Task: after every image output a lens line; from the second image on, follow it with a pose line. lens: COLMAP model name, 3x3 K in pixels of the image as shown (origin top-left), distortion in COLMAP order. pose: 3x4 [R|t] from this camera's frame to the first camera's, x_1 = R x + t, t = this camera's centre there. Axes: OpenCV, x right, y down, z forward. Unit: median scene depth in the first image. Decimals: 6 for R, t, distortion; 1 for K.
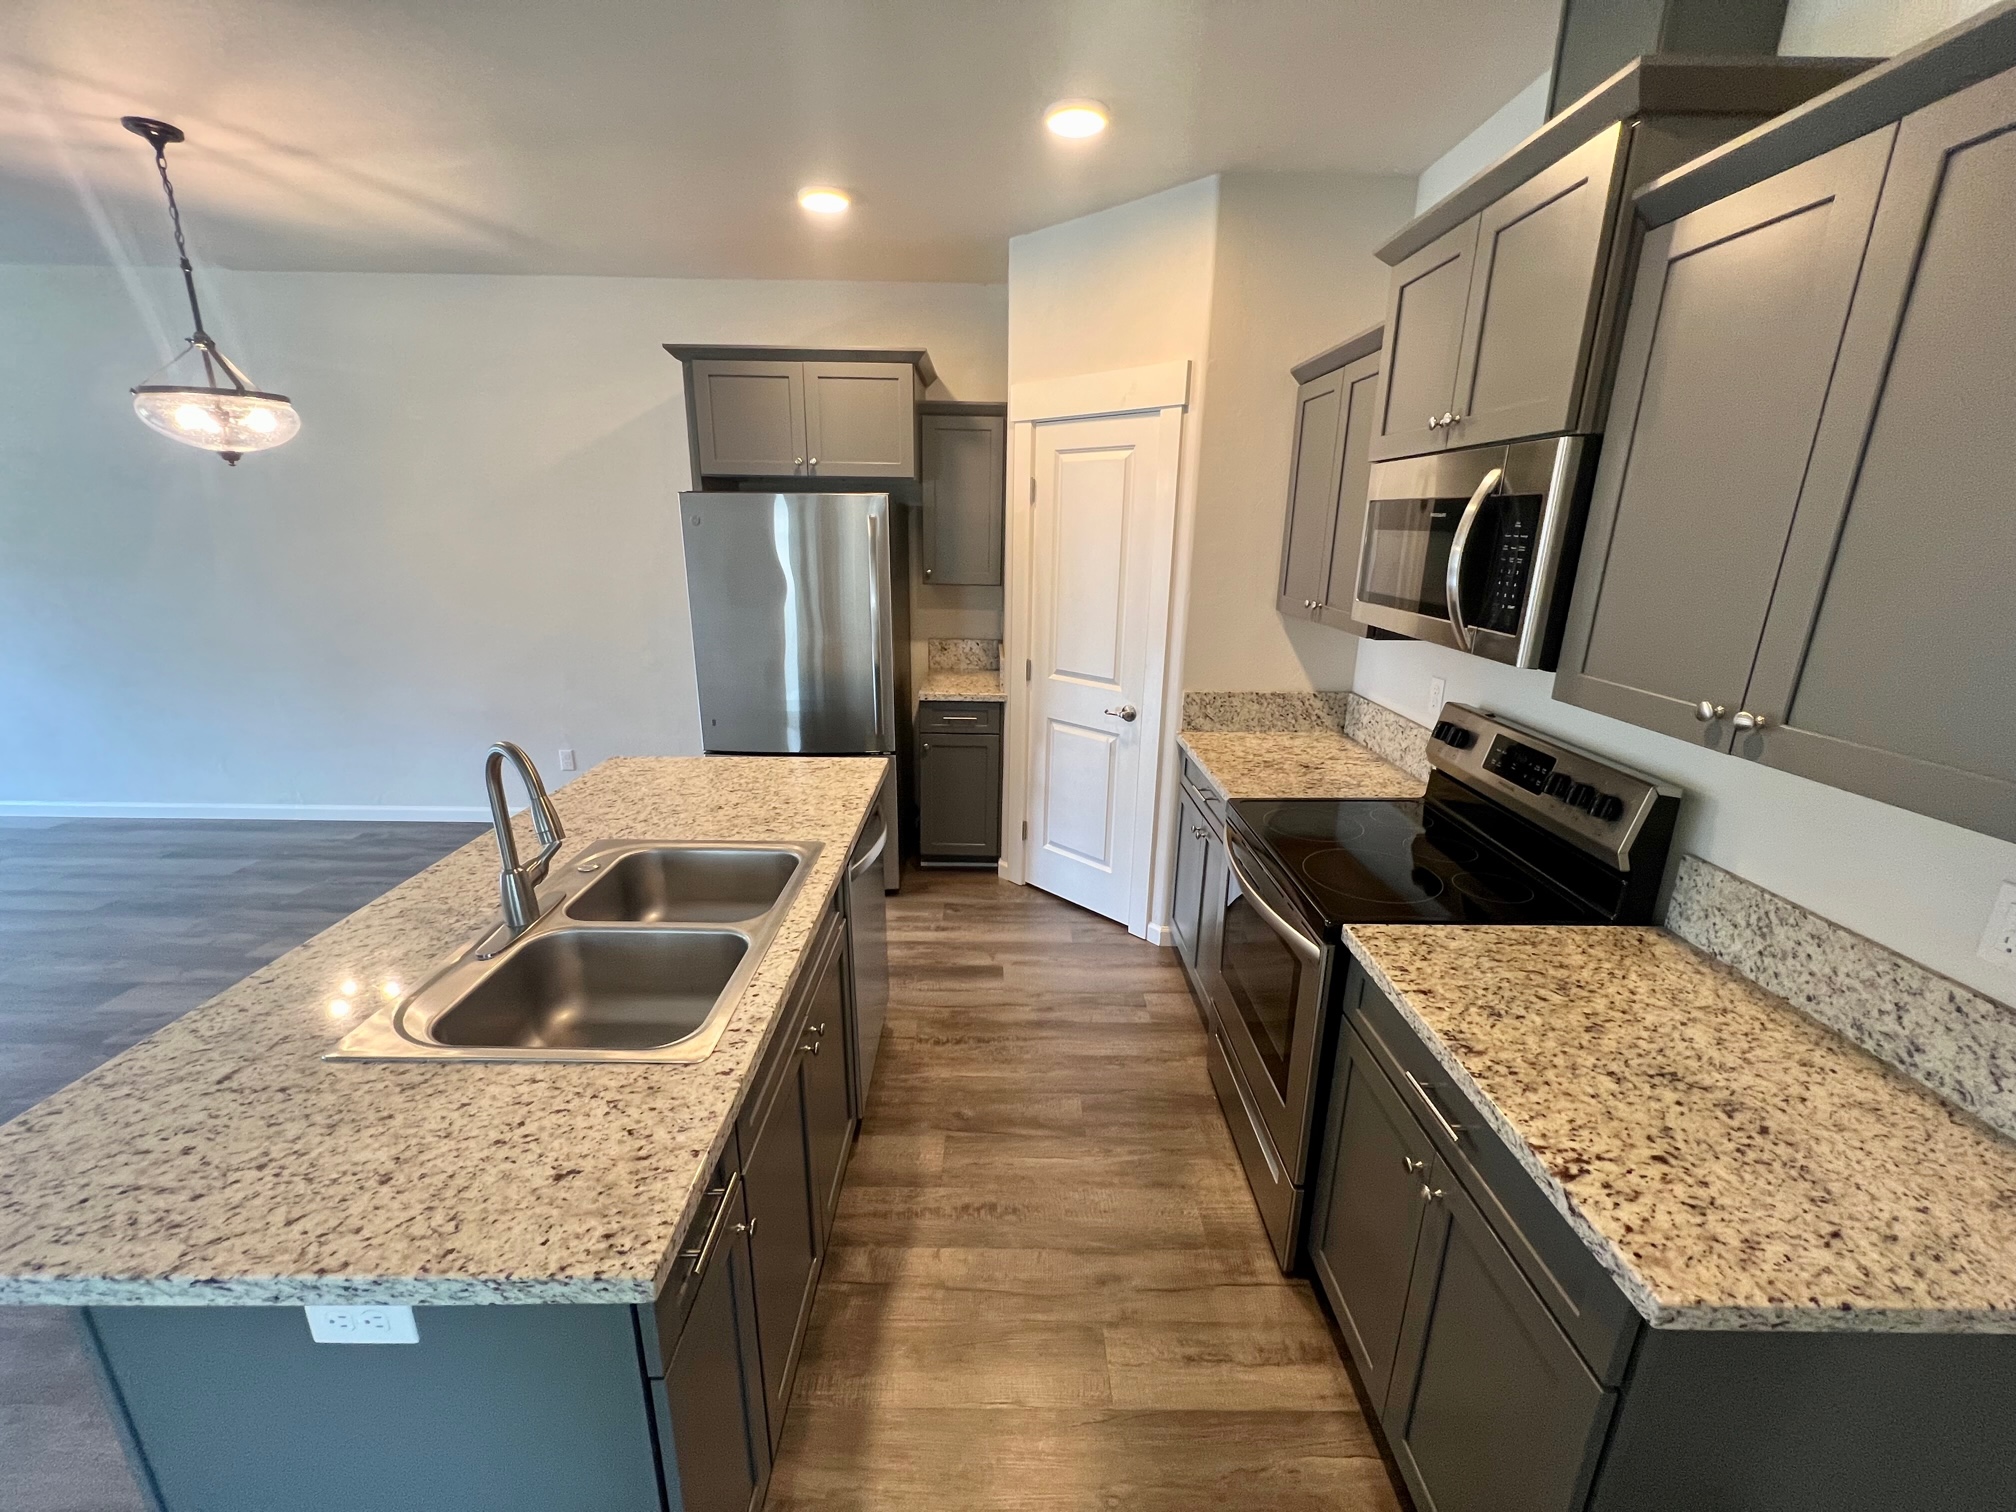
lens RADIAL K [[812.1, 0, 1005.4], [0, 812.1, 751.6], [0, 0, 1]] dist [-0.002967, -0.000021]
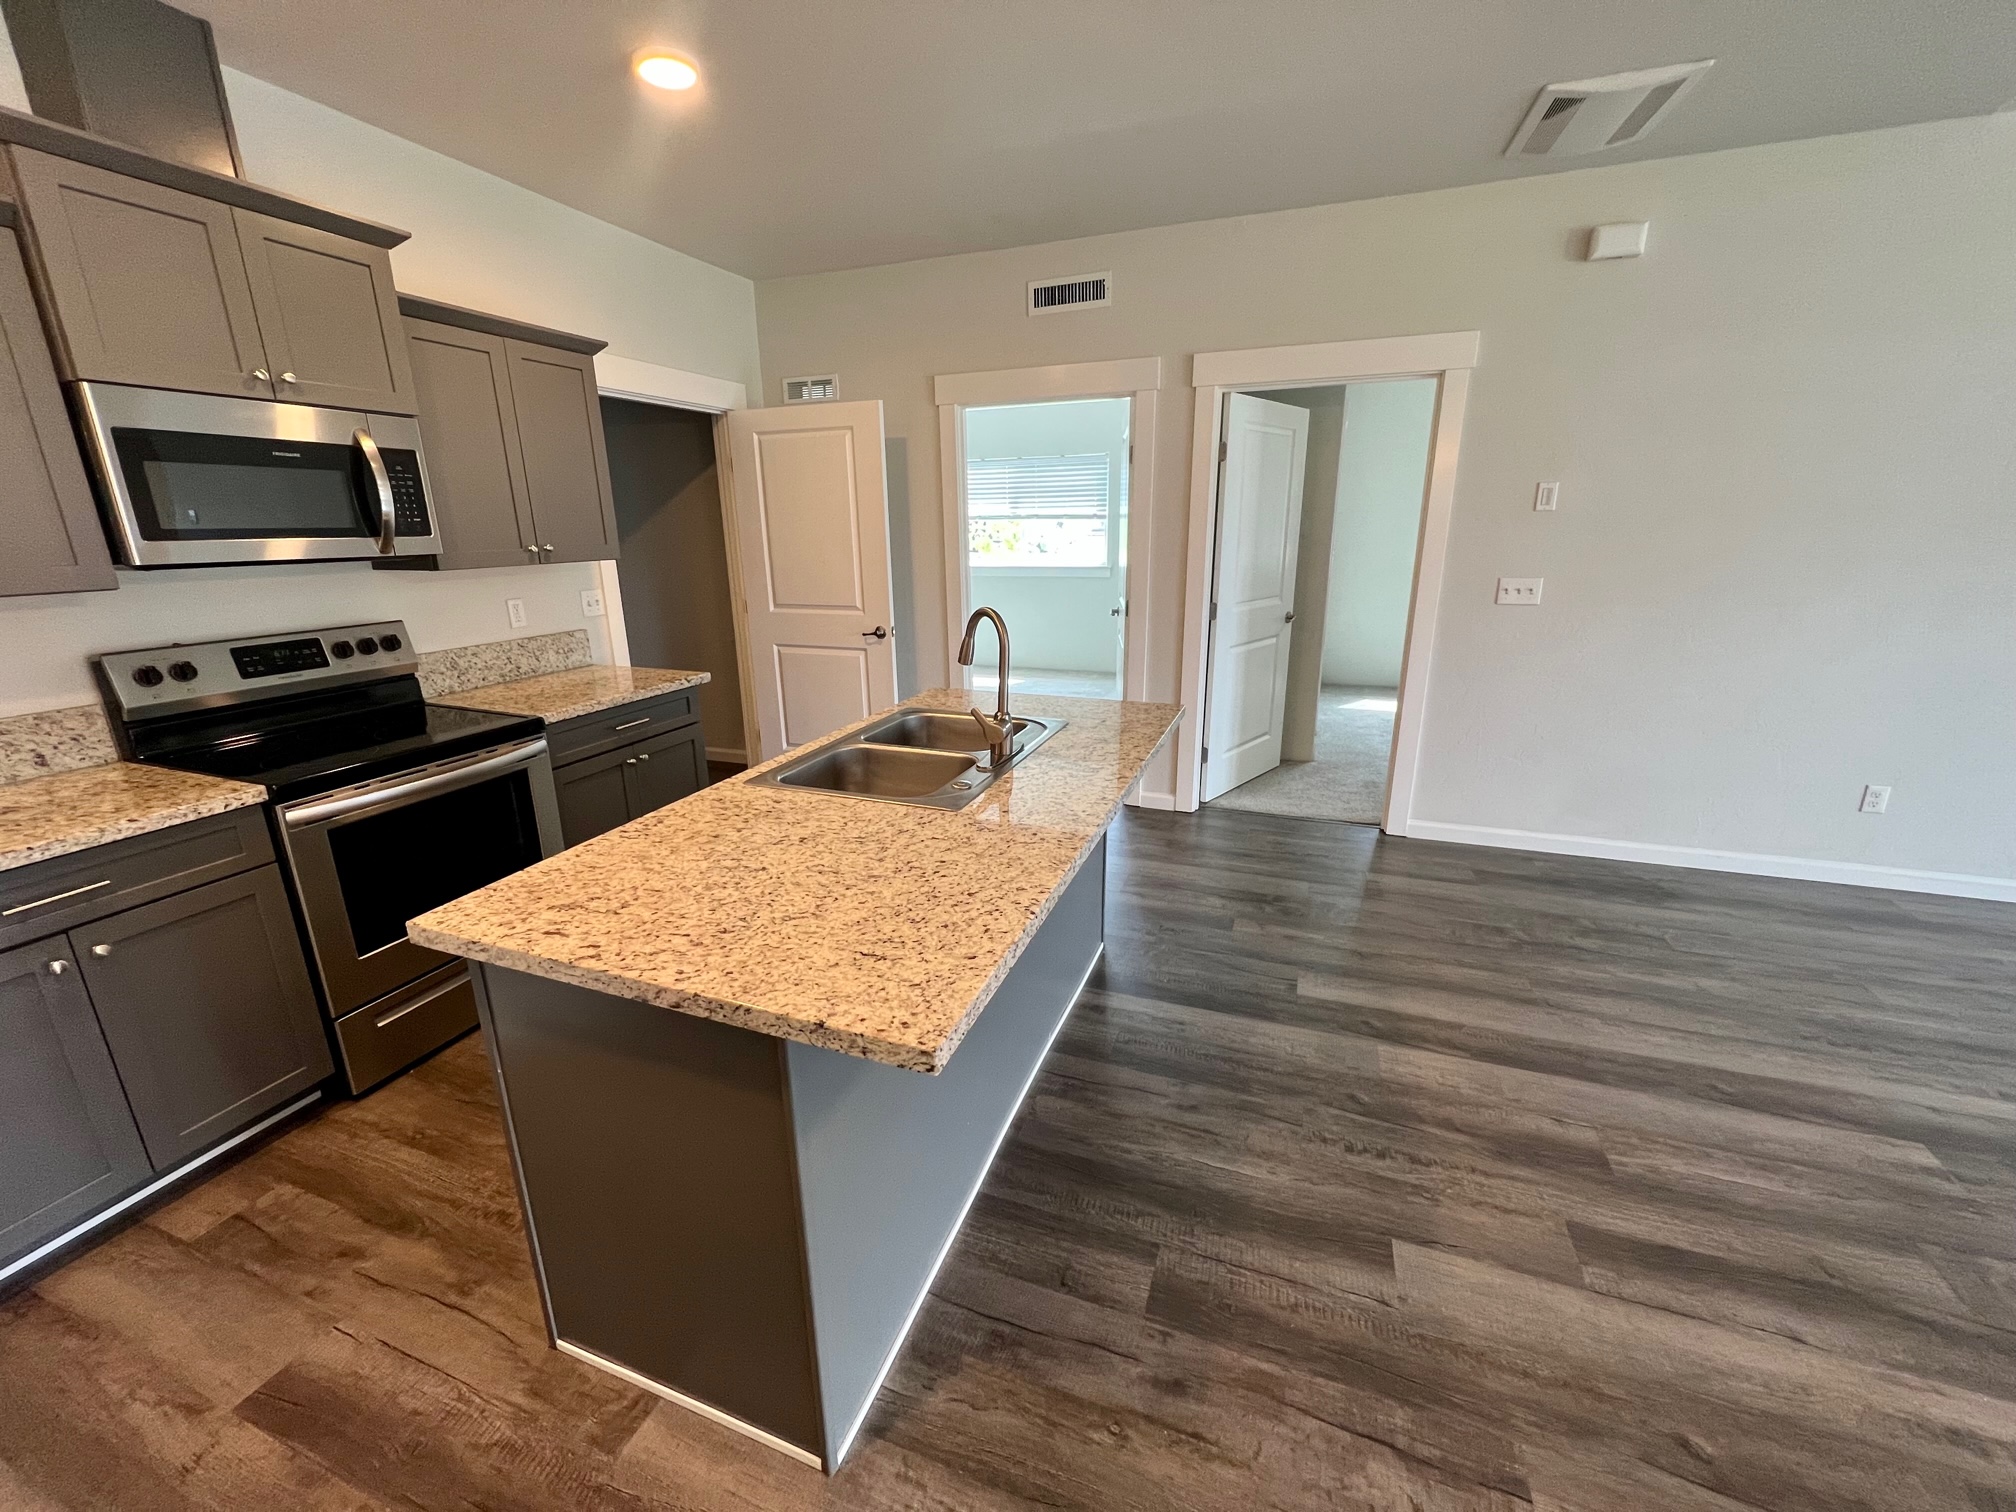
lens RADIAL K [[812.1, 0, 1005.4], [0, 812.1, 751.6], [0, 0, 1]] dist [-0.002967, -0.000021]
pose [[-0.933266, -0.099937, 0.345003, -0.762685], [0.098023, 0.853191, 0.512305, -0.348268], [-0.345552, 0.511935, -0.786458, 1.472544]]
